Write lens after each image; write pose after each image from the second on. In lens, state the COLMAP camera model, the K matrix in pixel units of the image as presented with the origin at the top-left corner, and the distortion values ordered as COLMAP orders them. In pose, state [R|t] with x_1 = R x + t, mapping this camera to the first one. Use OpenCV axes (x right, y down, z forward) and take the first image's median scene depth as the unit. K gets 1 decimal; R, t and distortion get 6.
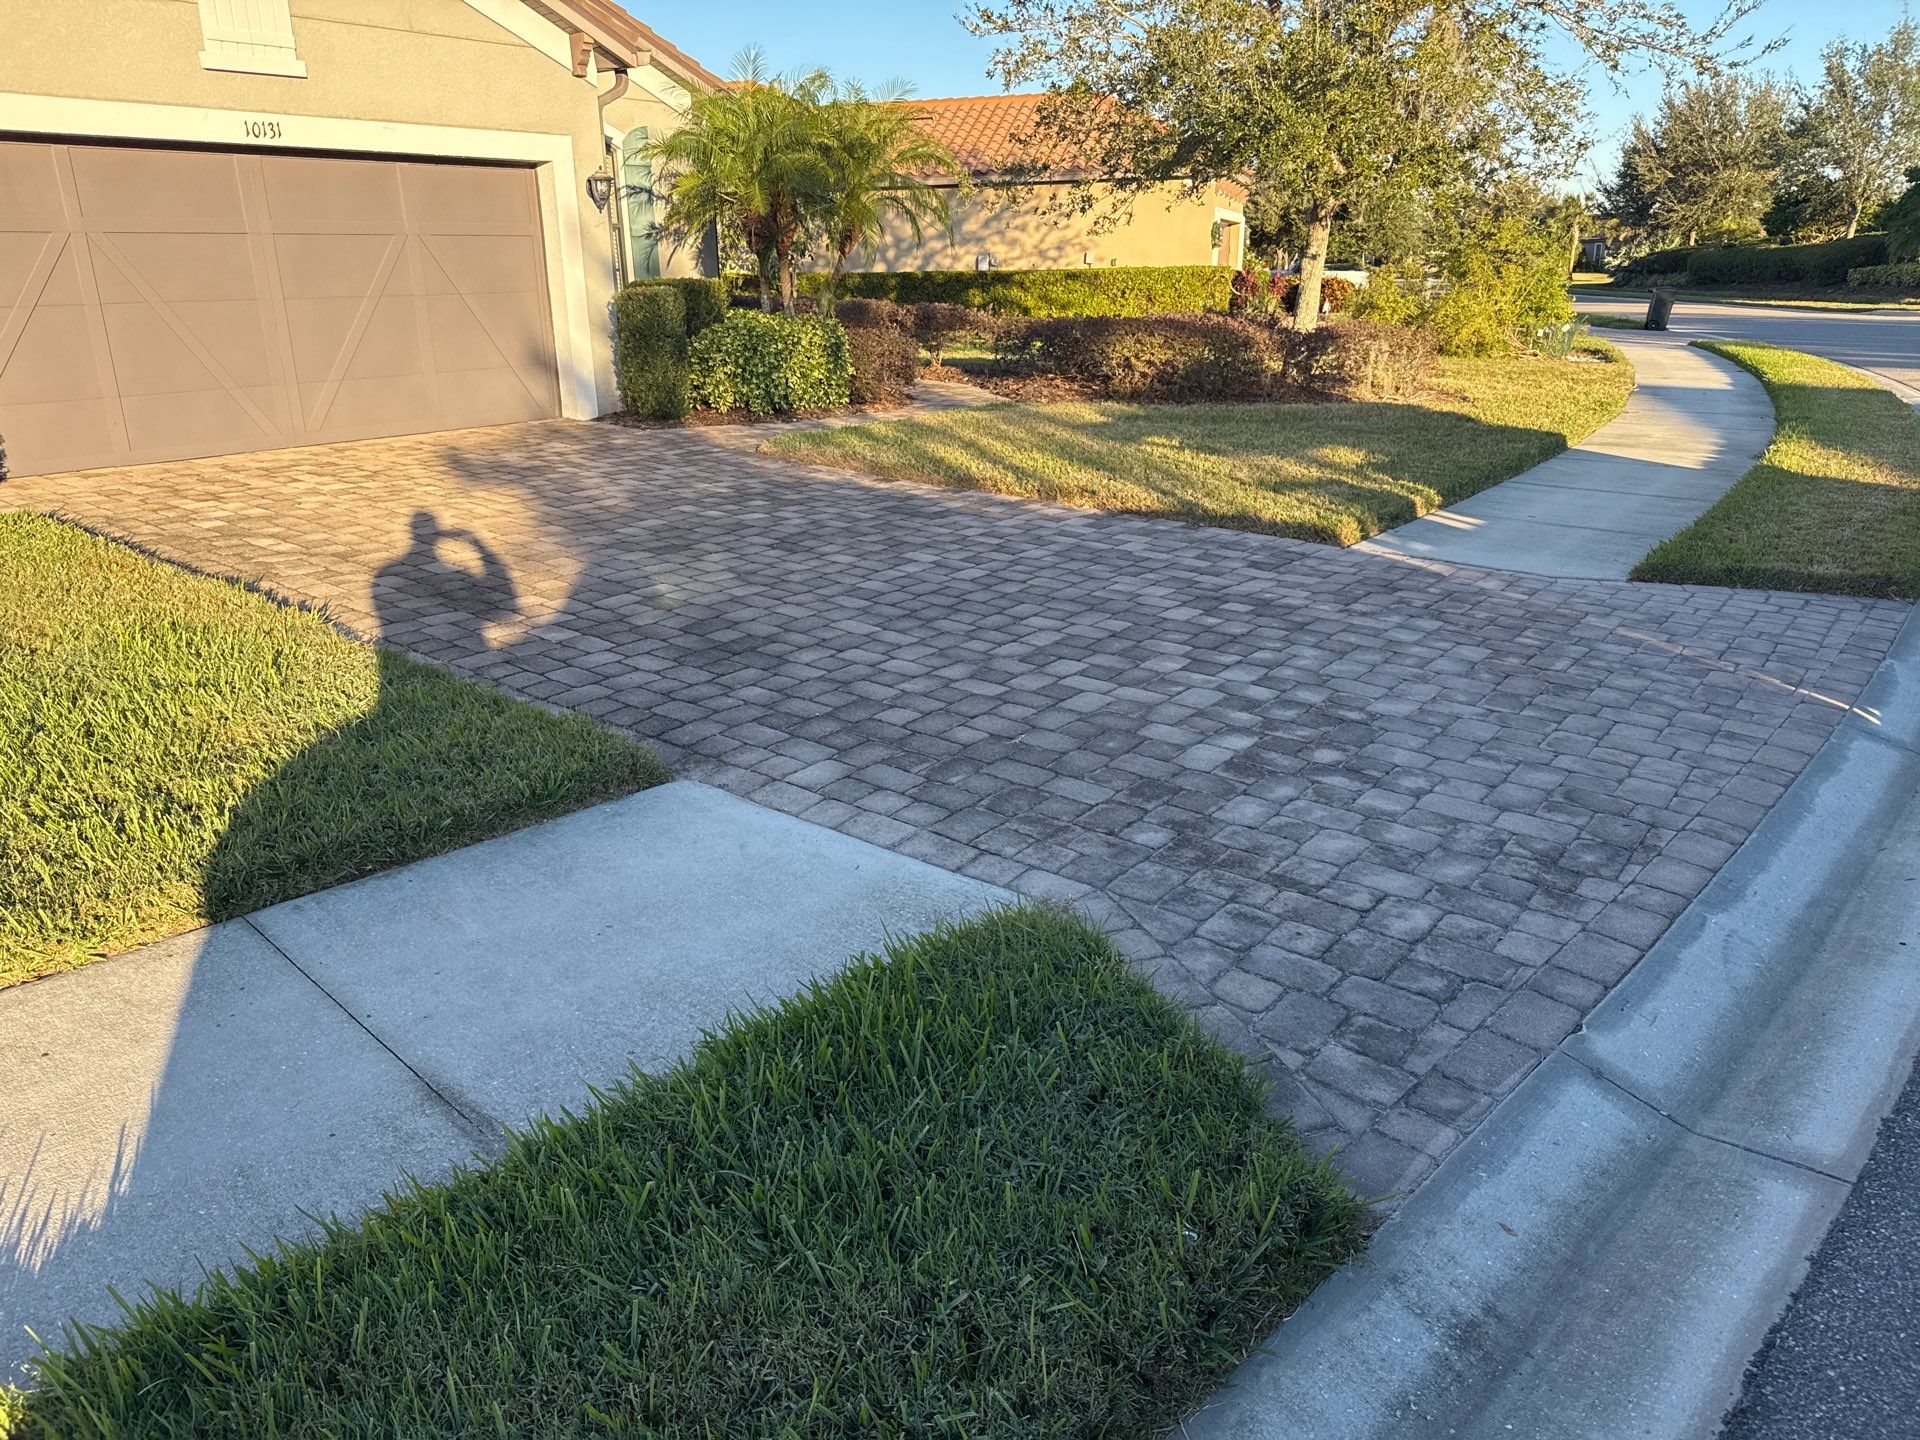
lens RADIAL K [[1343.8, 0, 960.0], [0, 1343.8, 720.0], [0, 0, 1]] dist [0.005198, -0.005660]
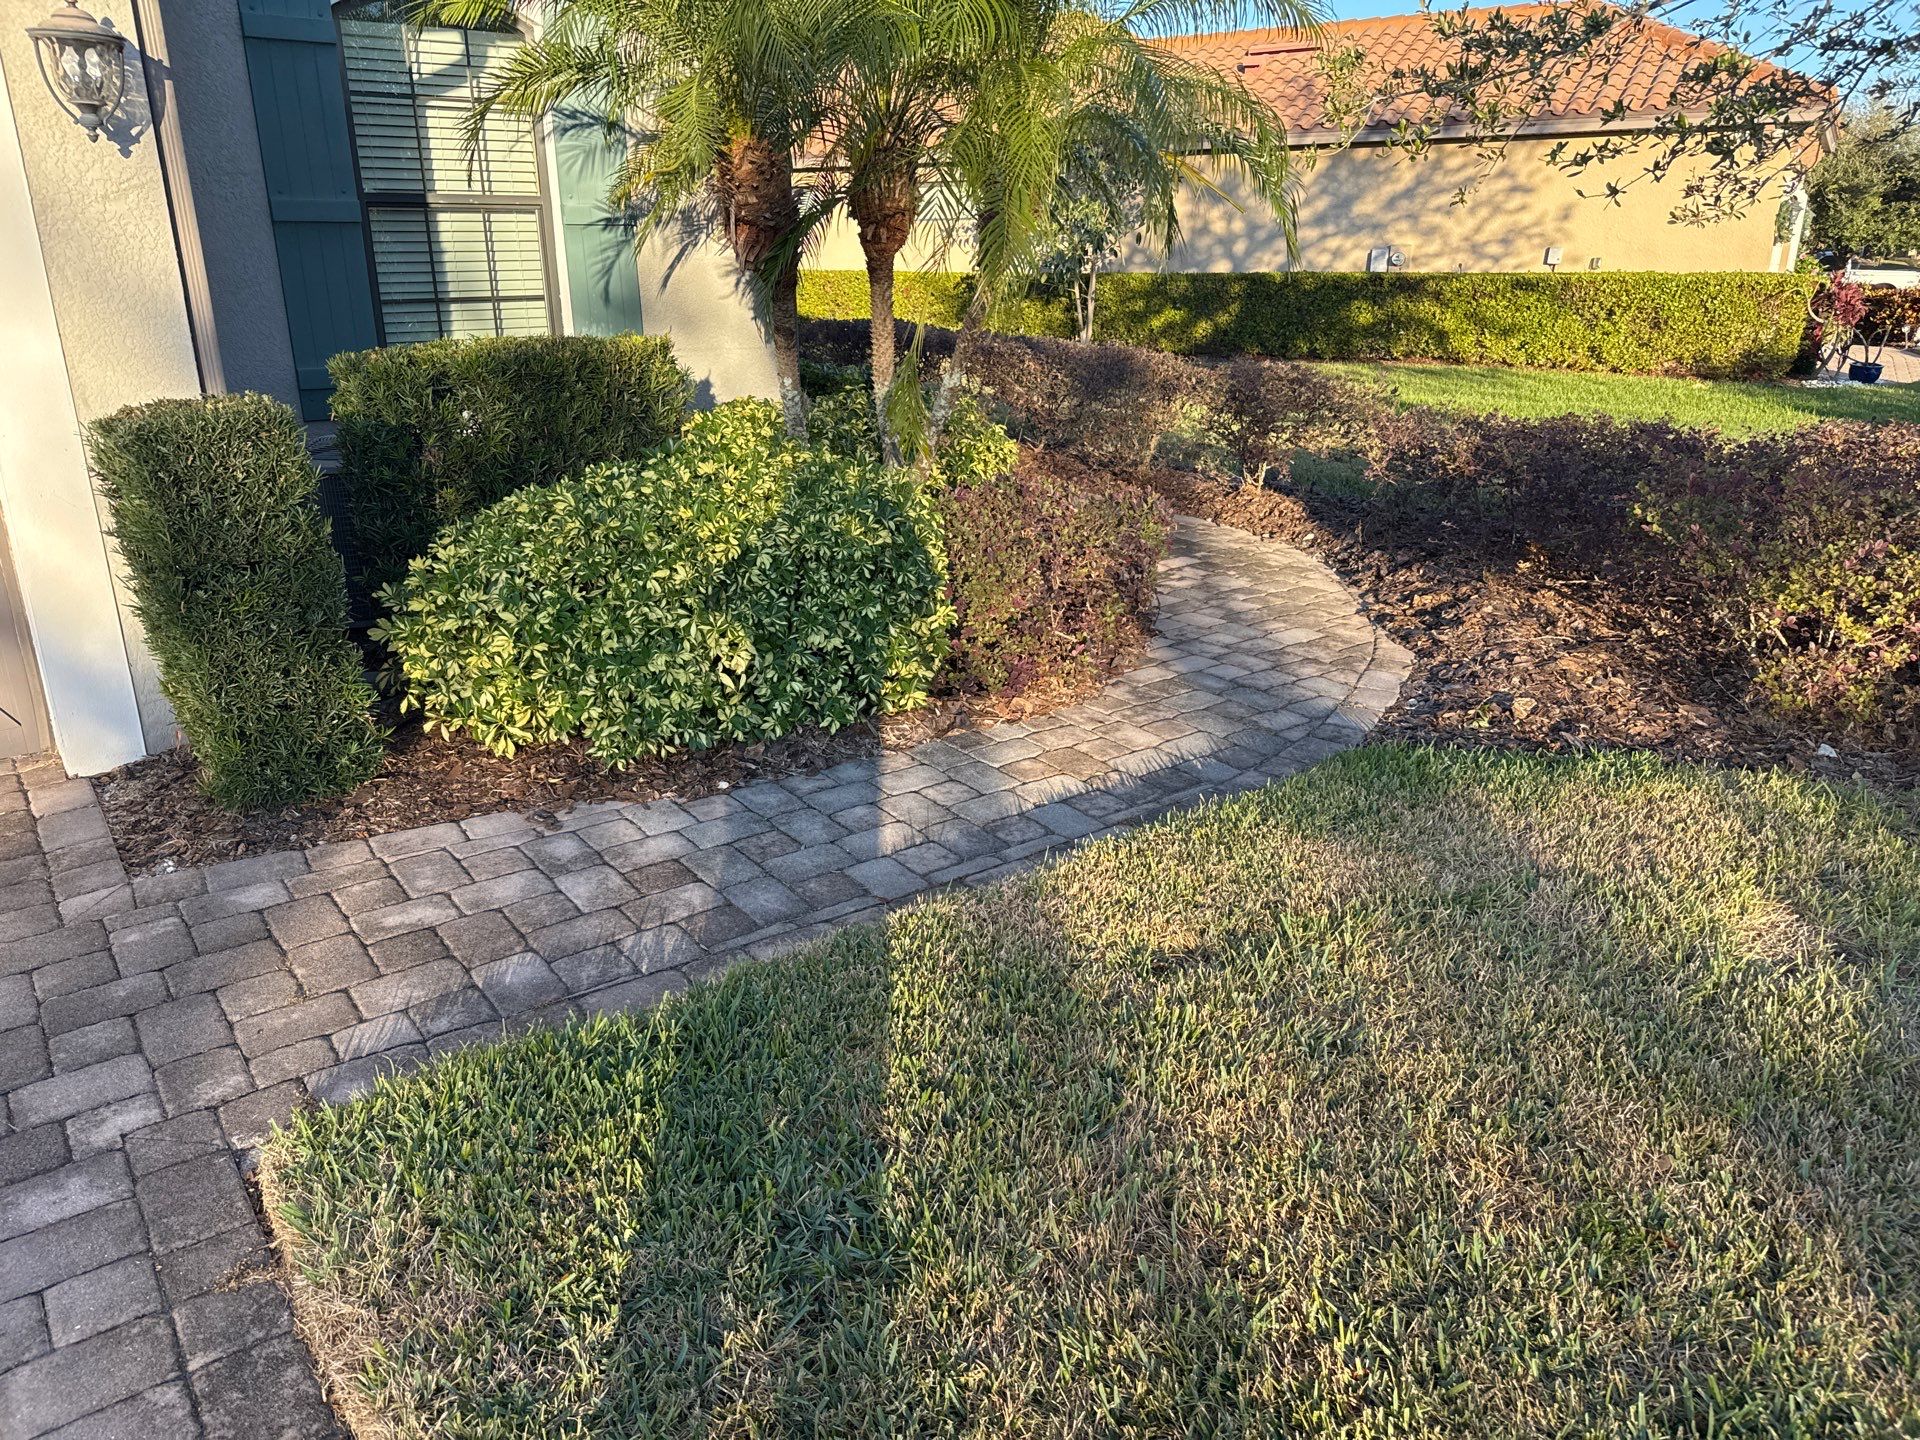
lens RADIAL K [[1326.4, 0, 957.9], [0, 1326.4, 669.5], [0, 0, 1]] dist [0.025055, -0.027045]
pose [[0.961240, 0.093708, -0.259301, 0.020008], [-0.098078, 0.995171, -0.003937, -0.355901], [0.257680, 0.029216, 0.965789, 0.970199]]
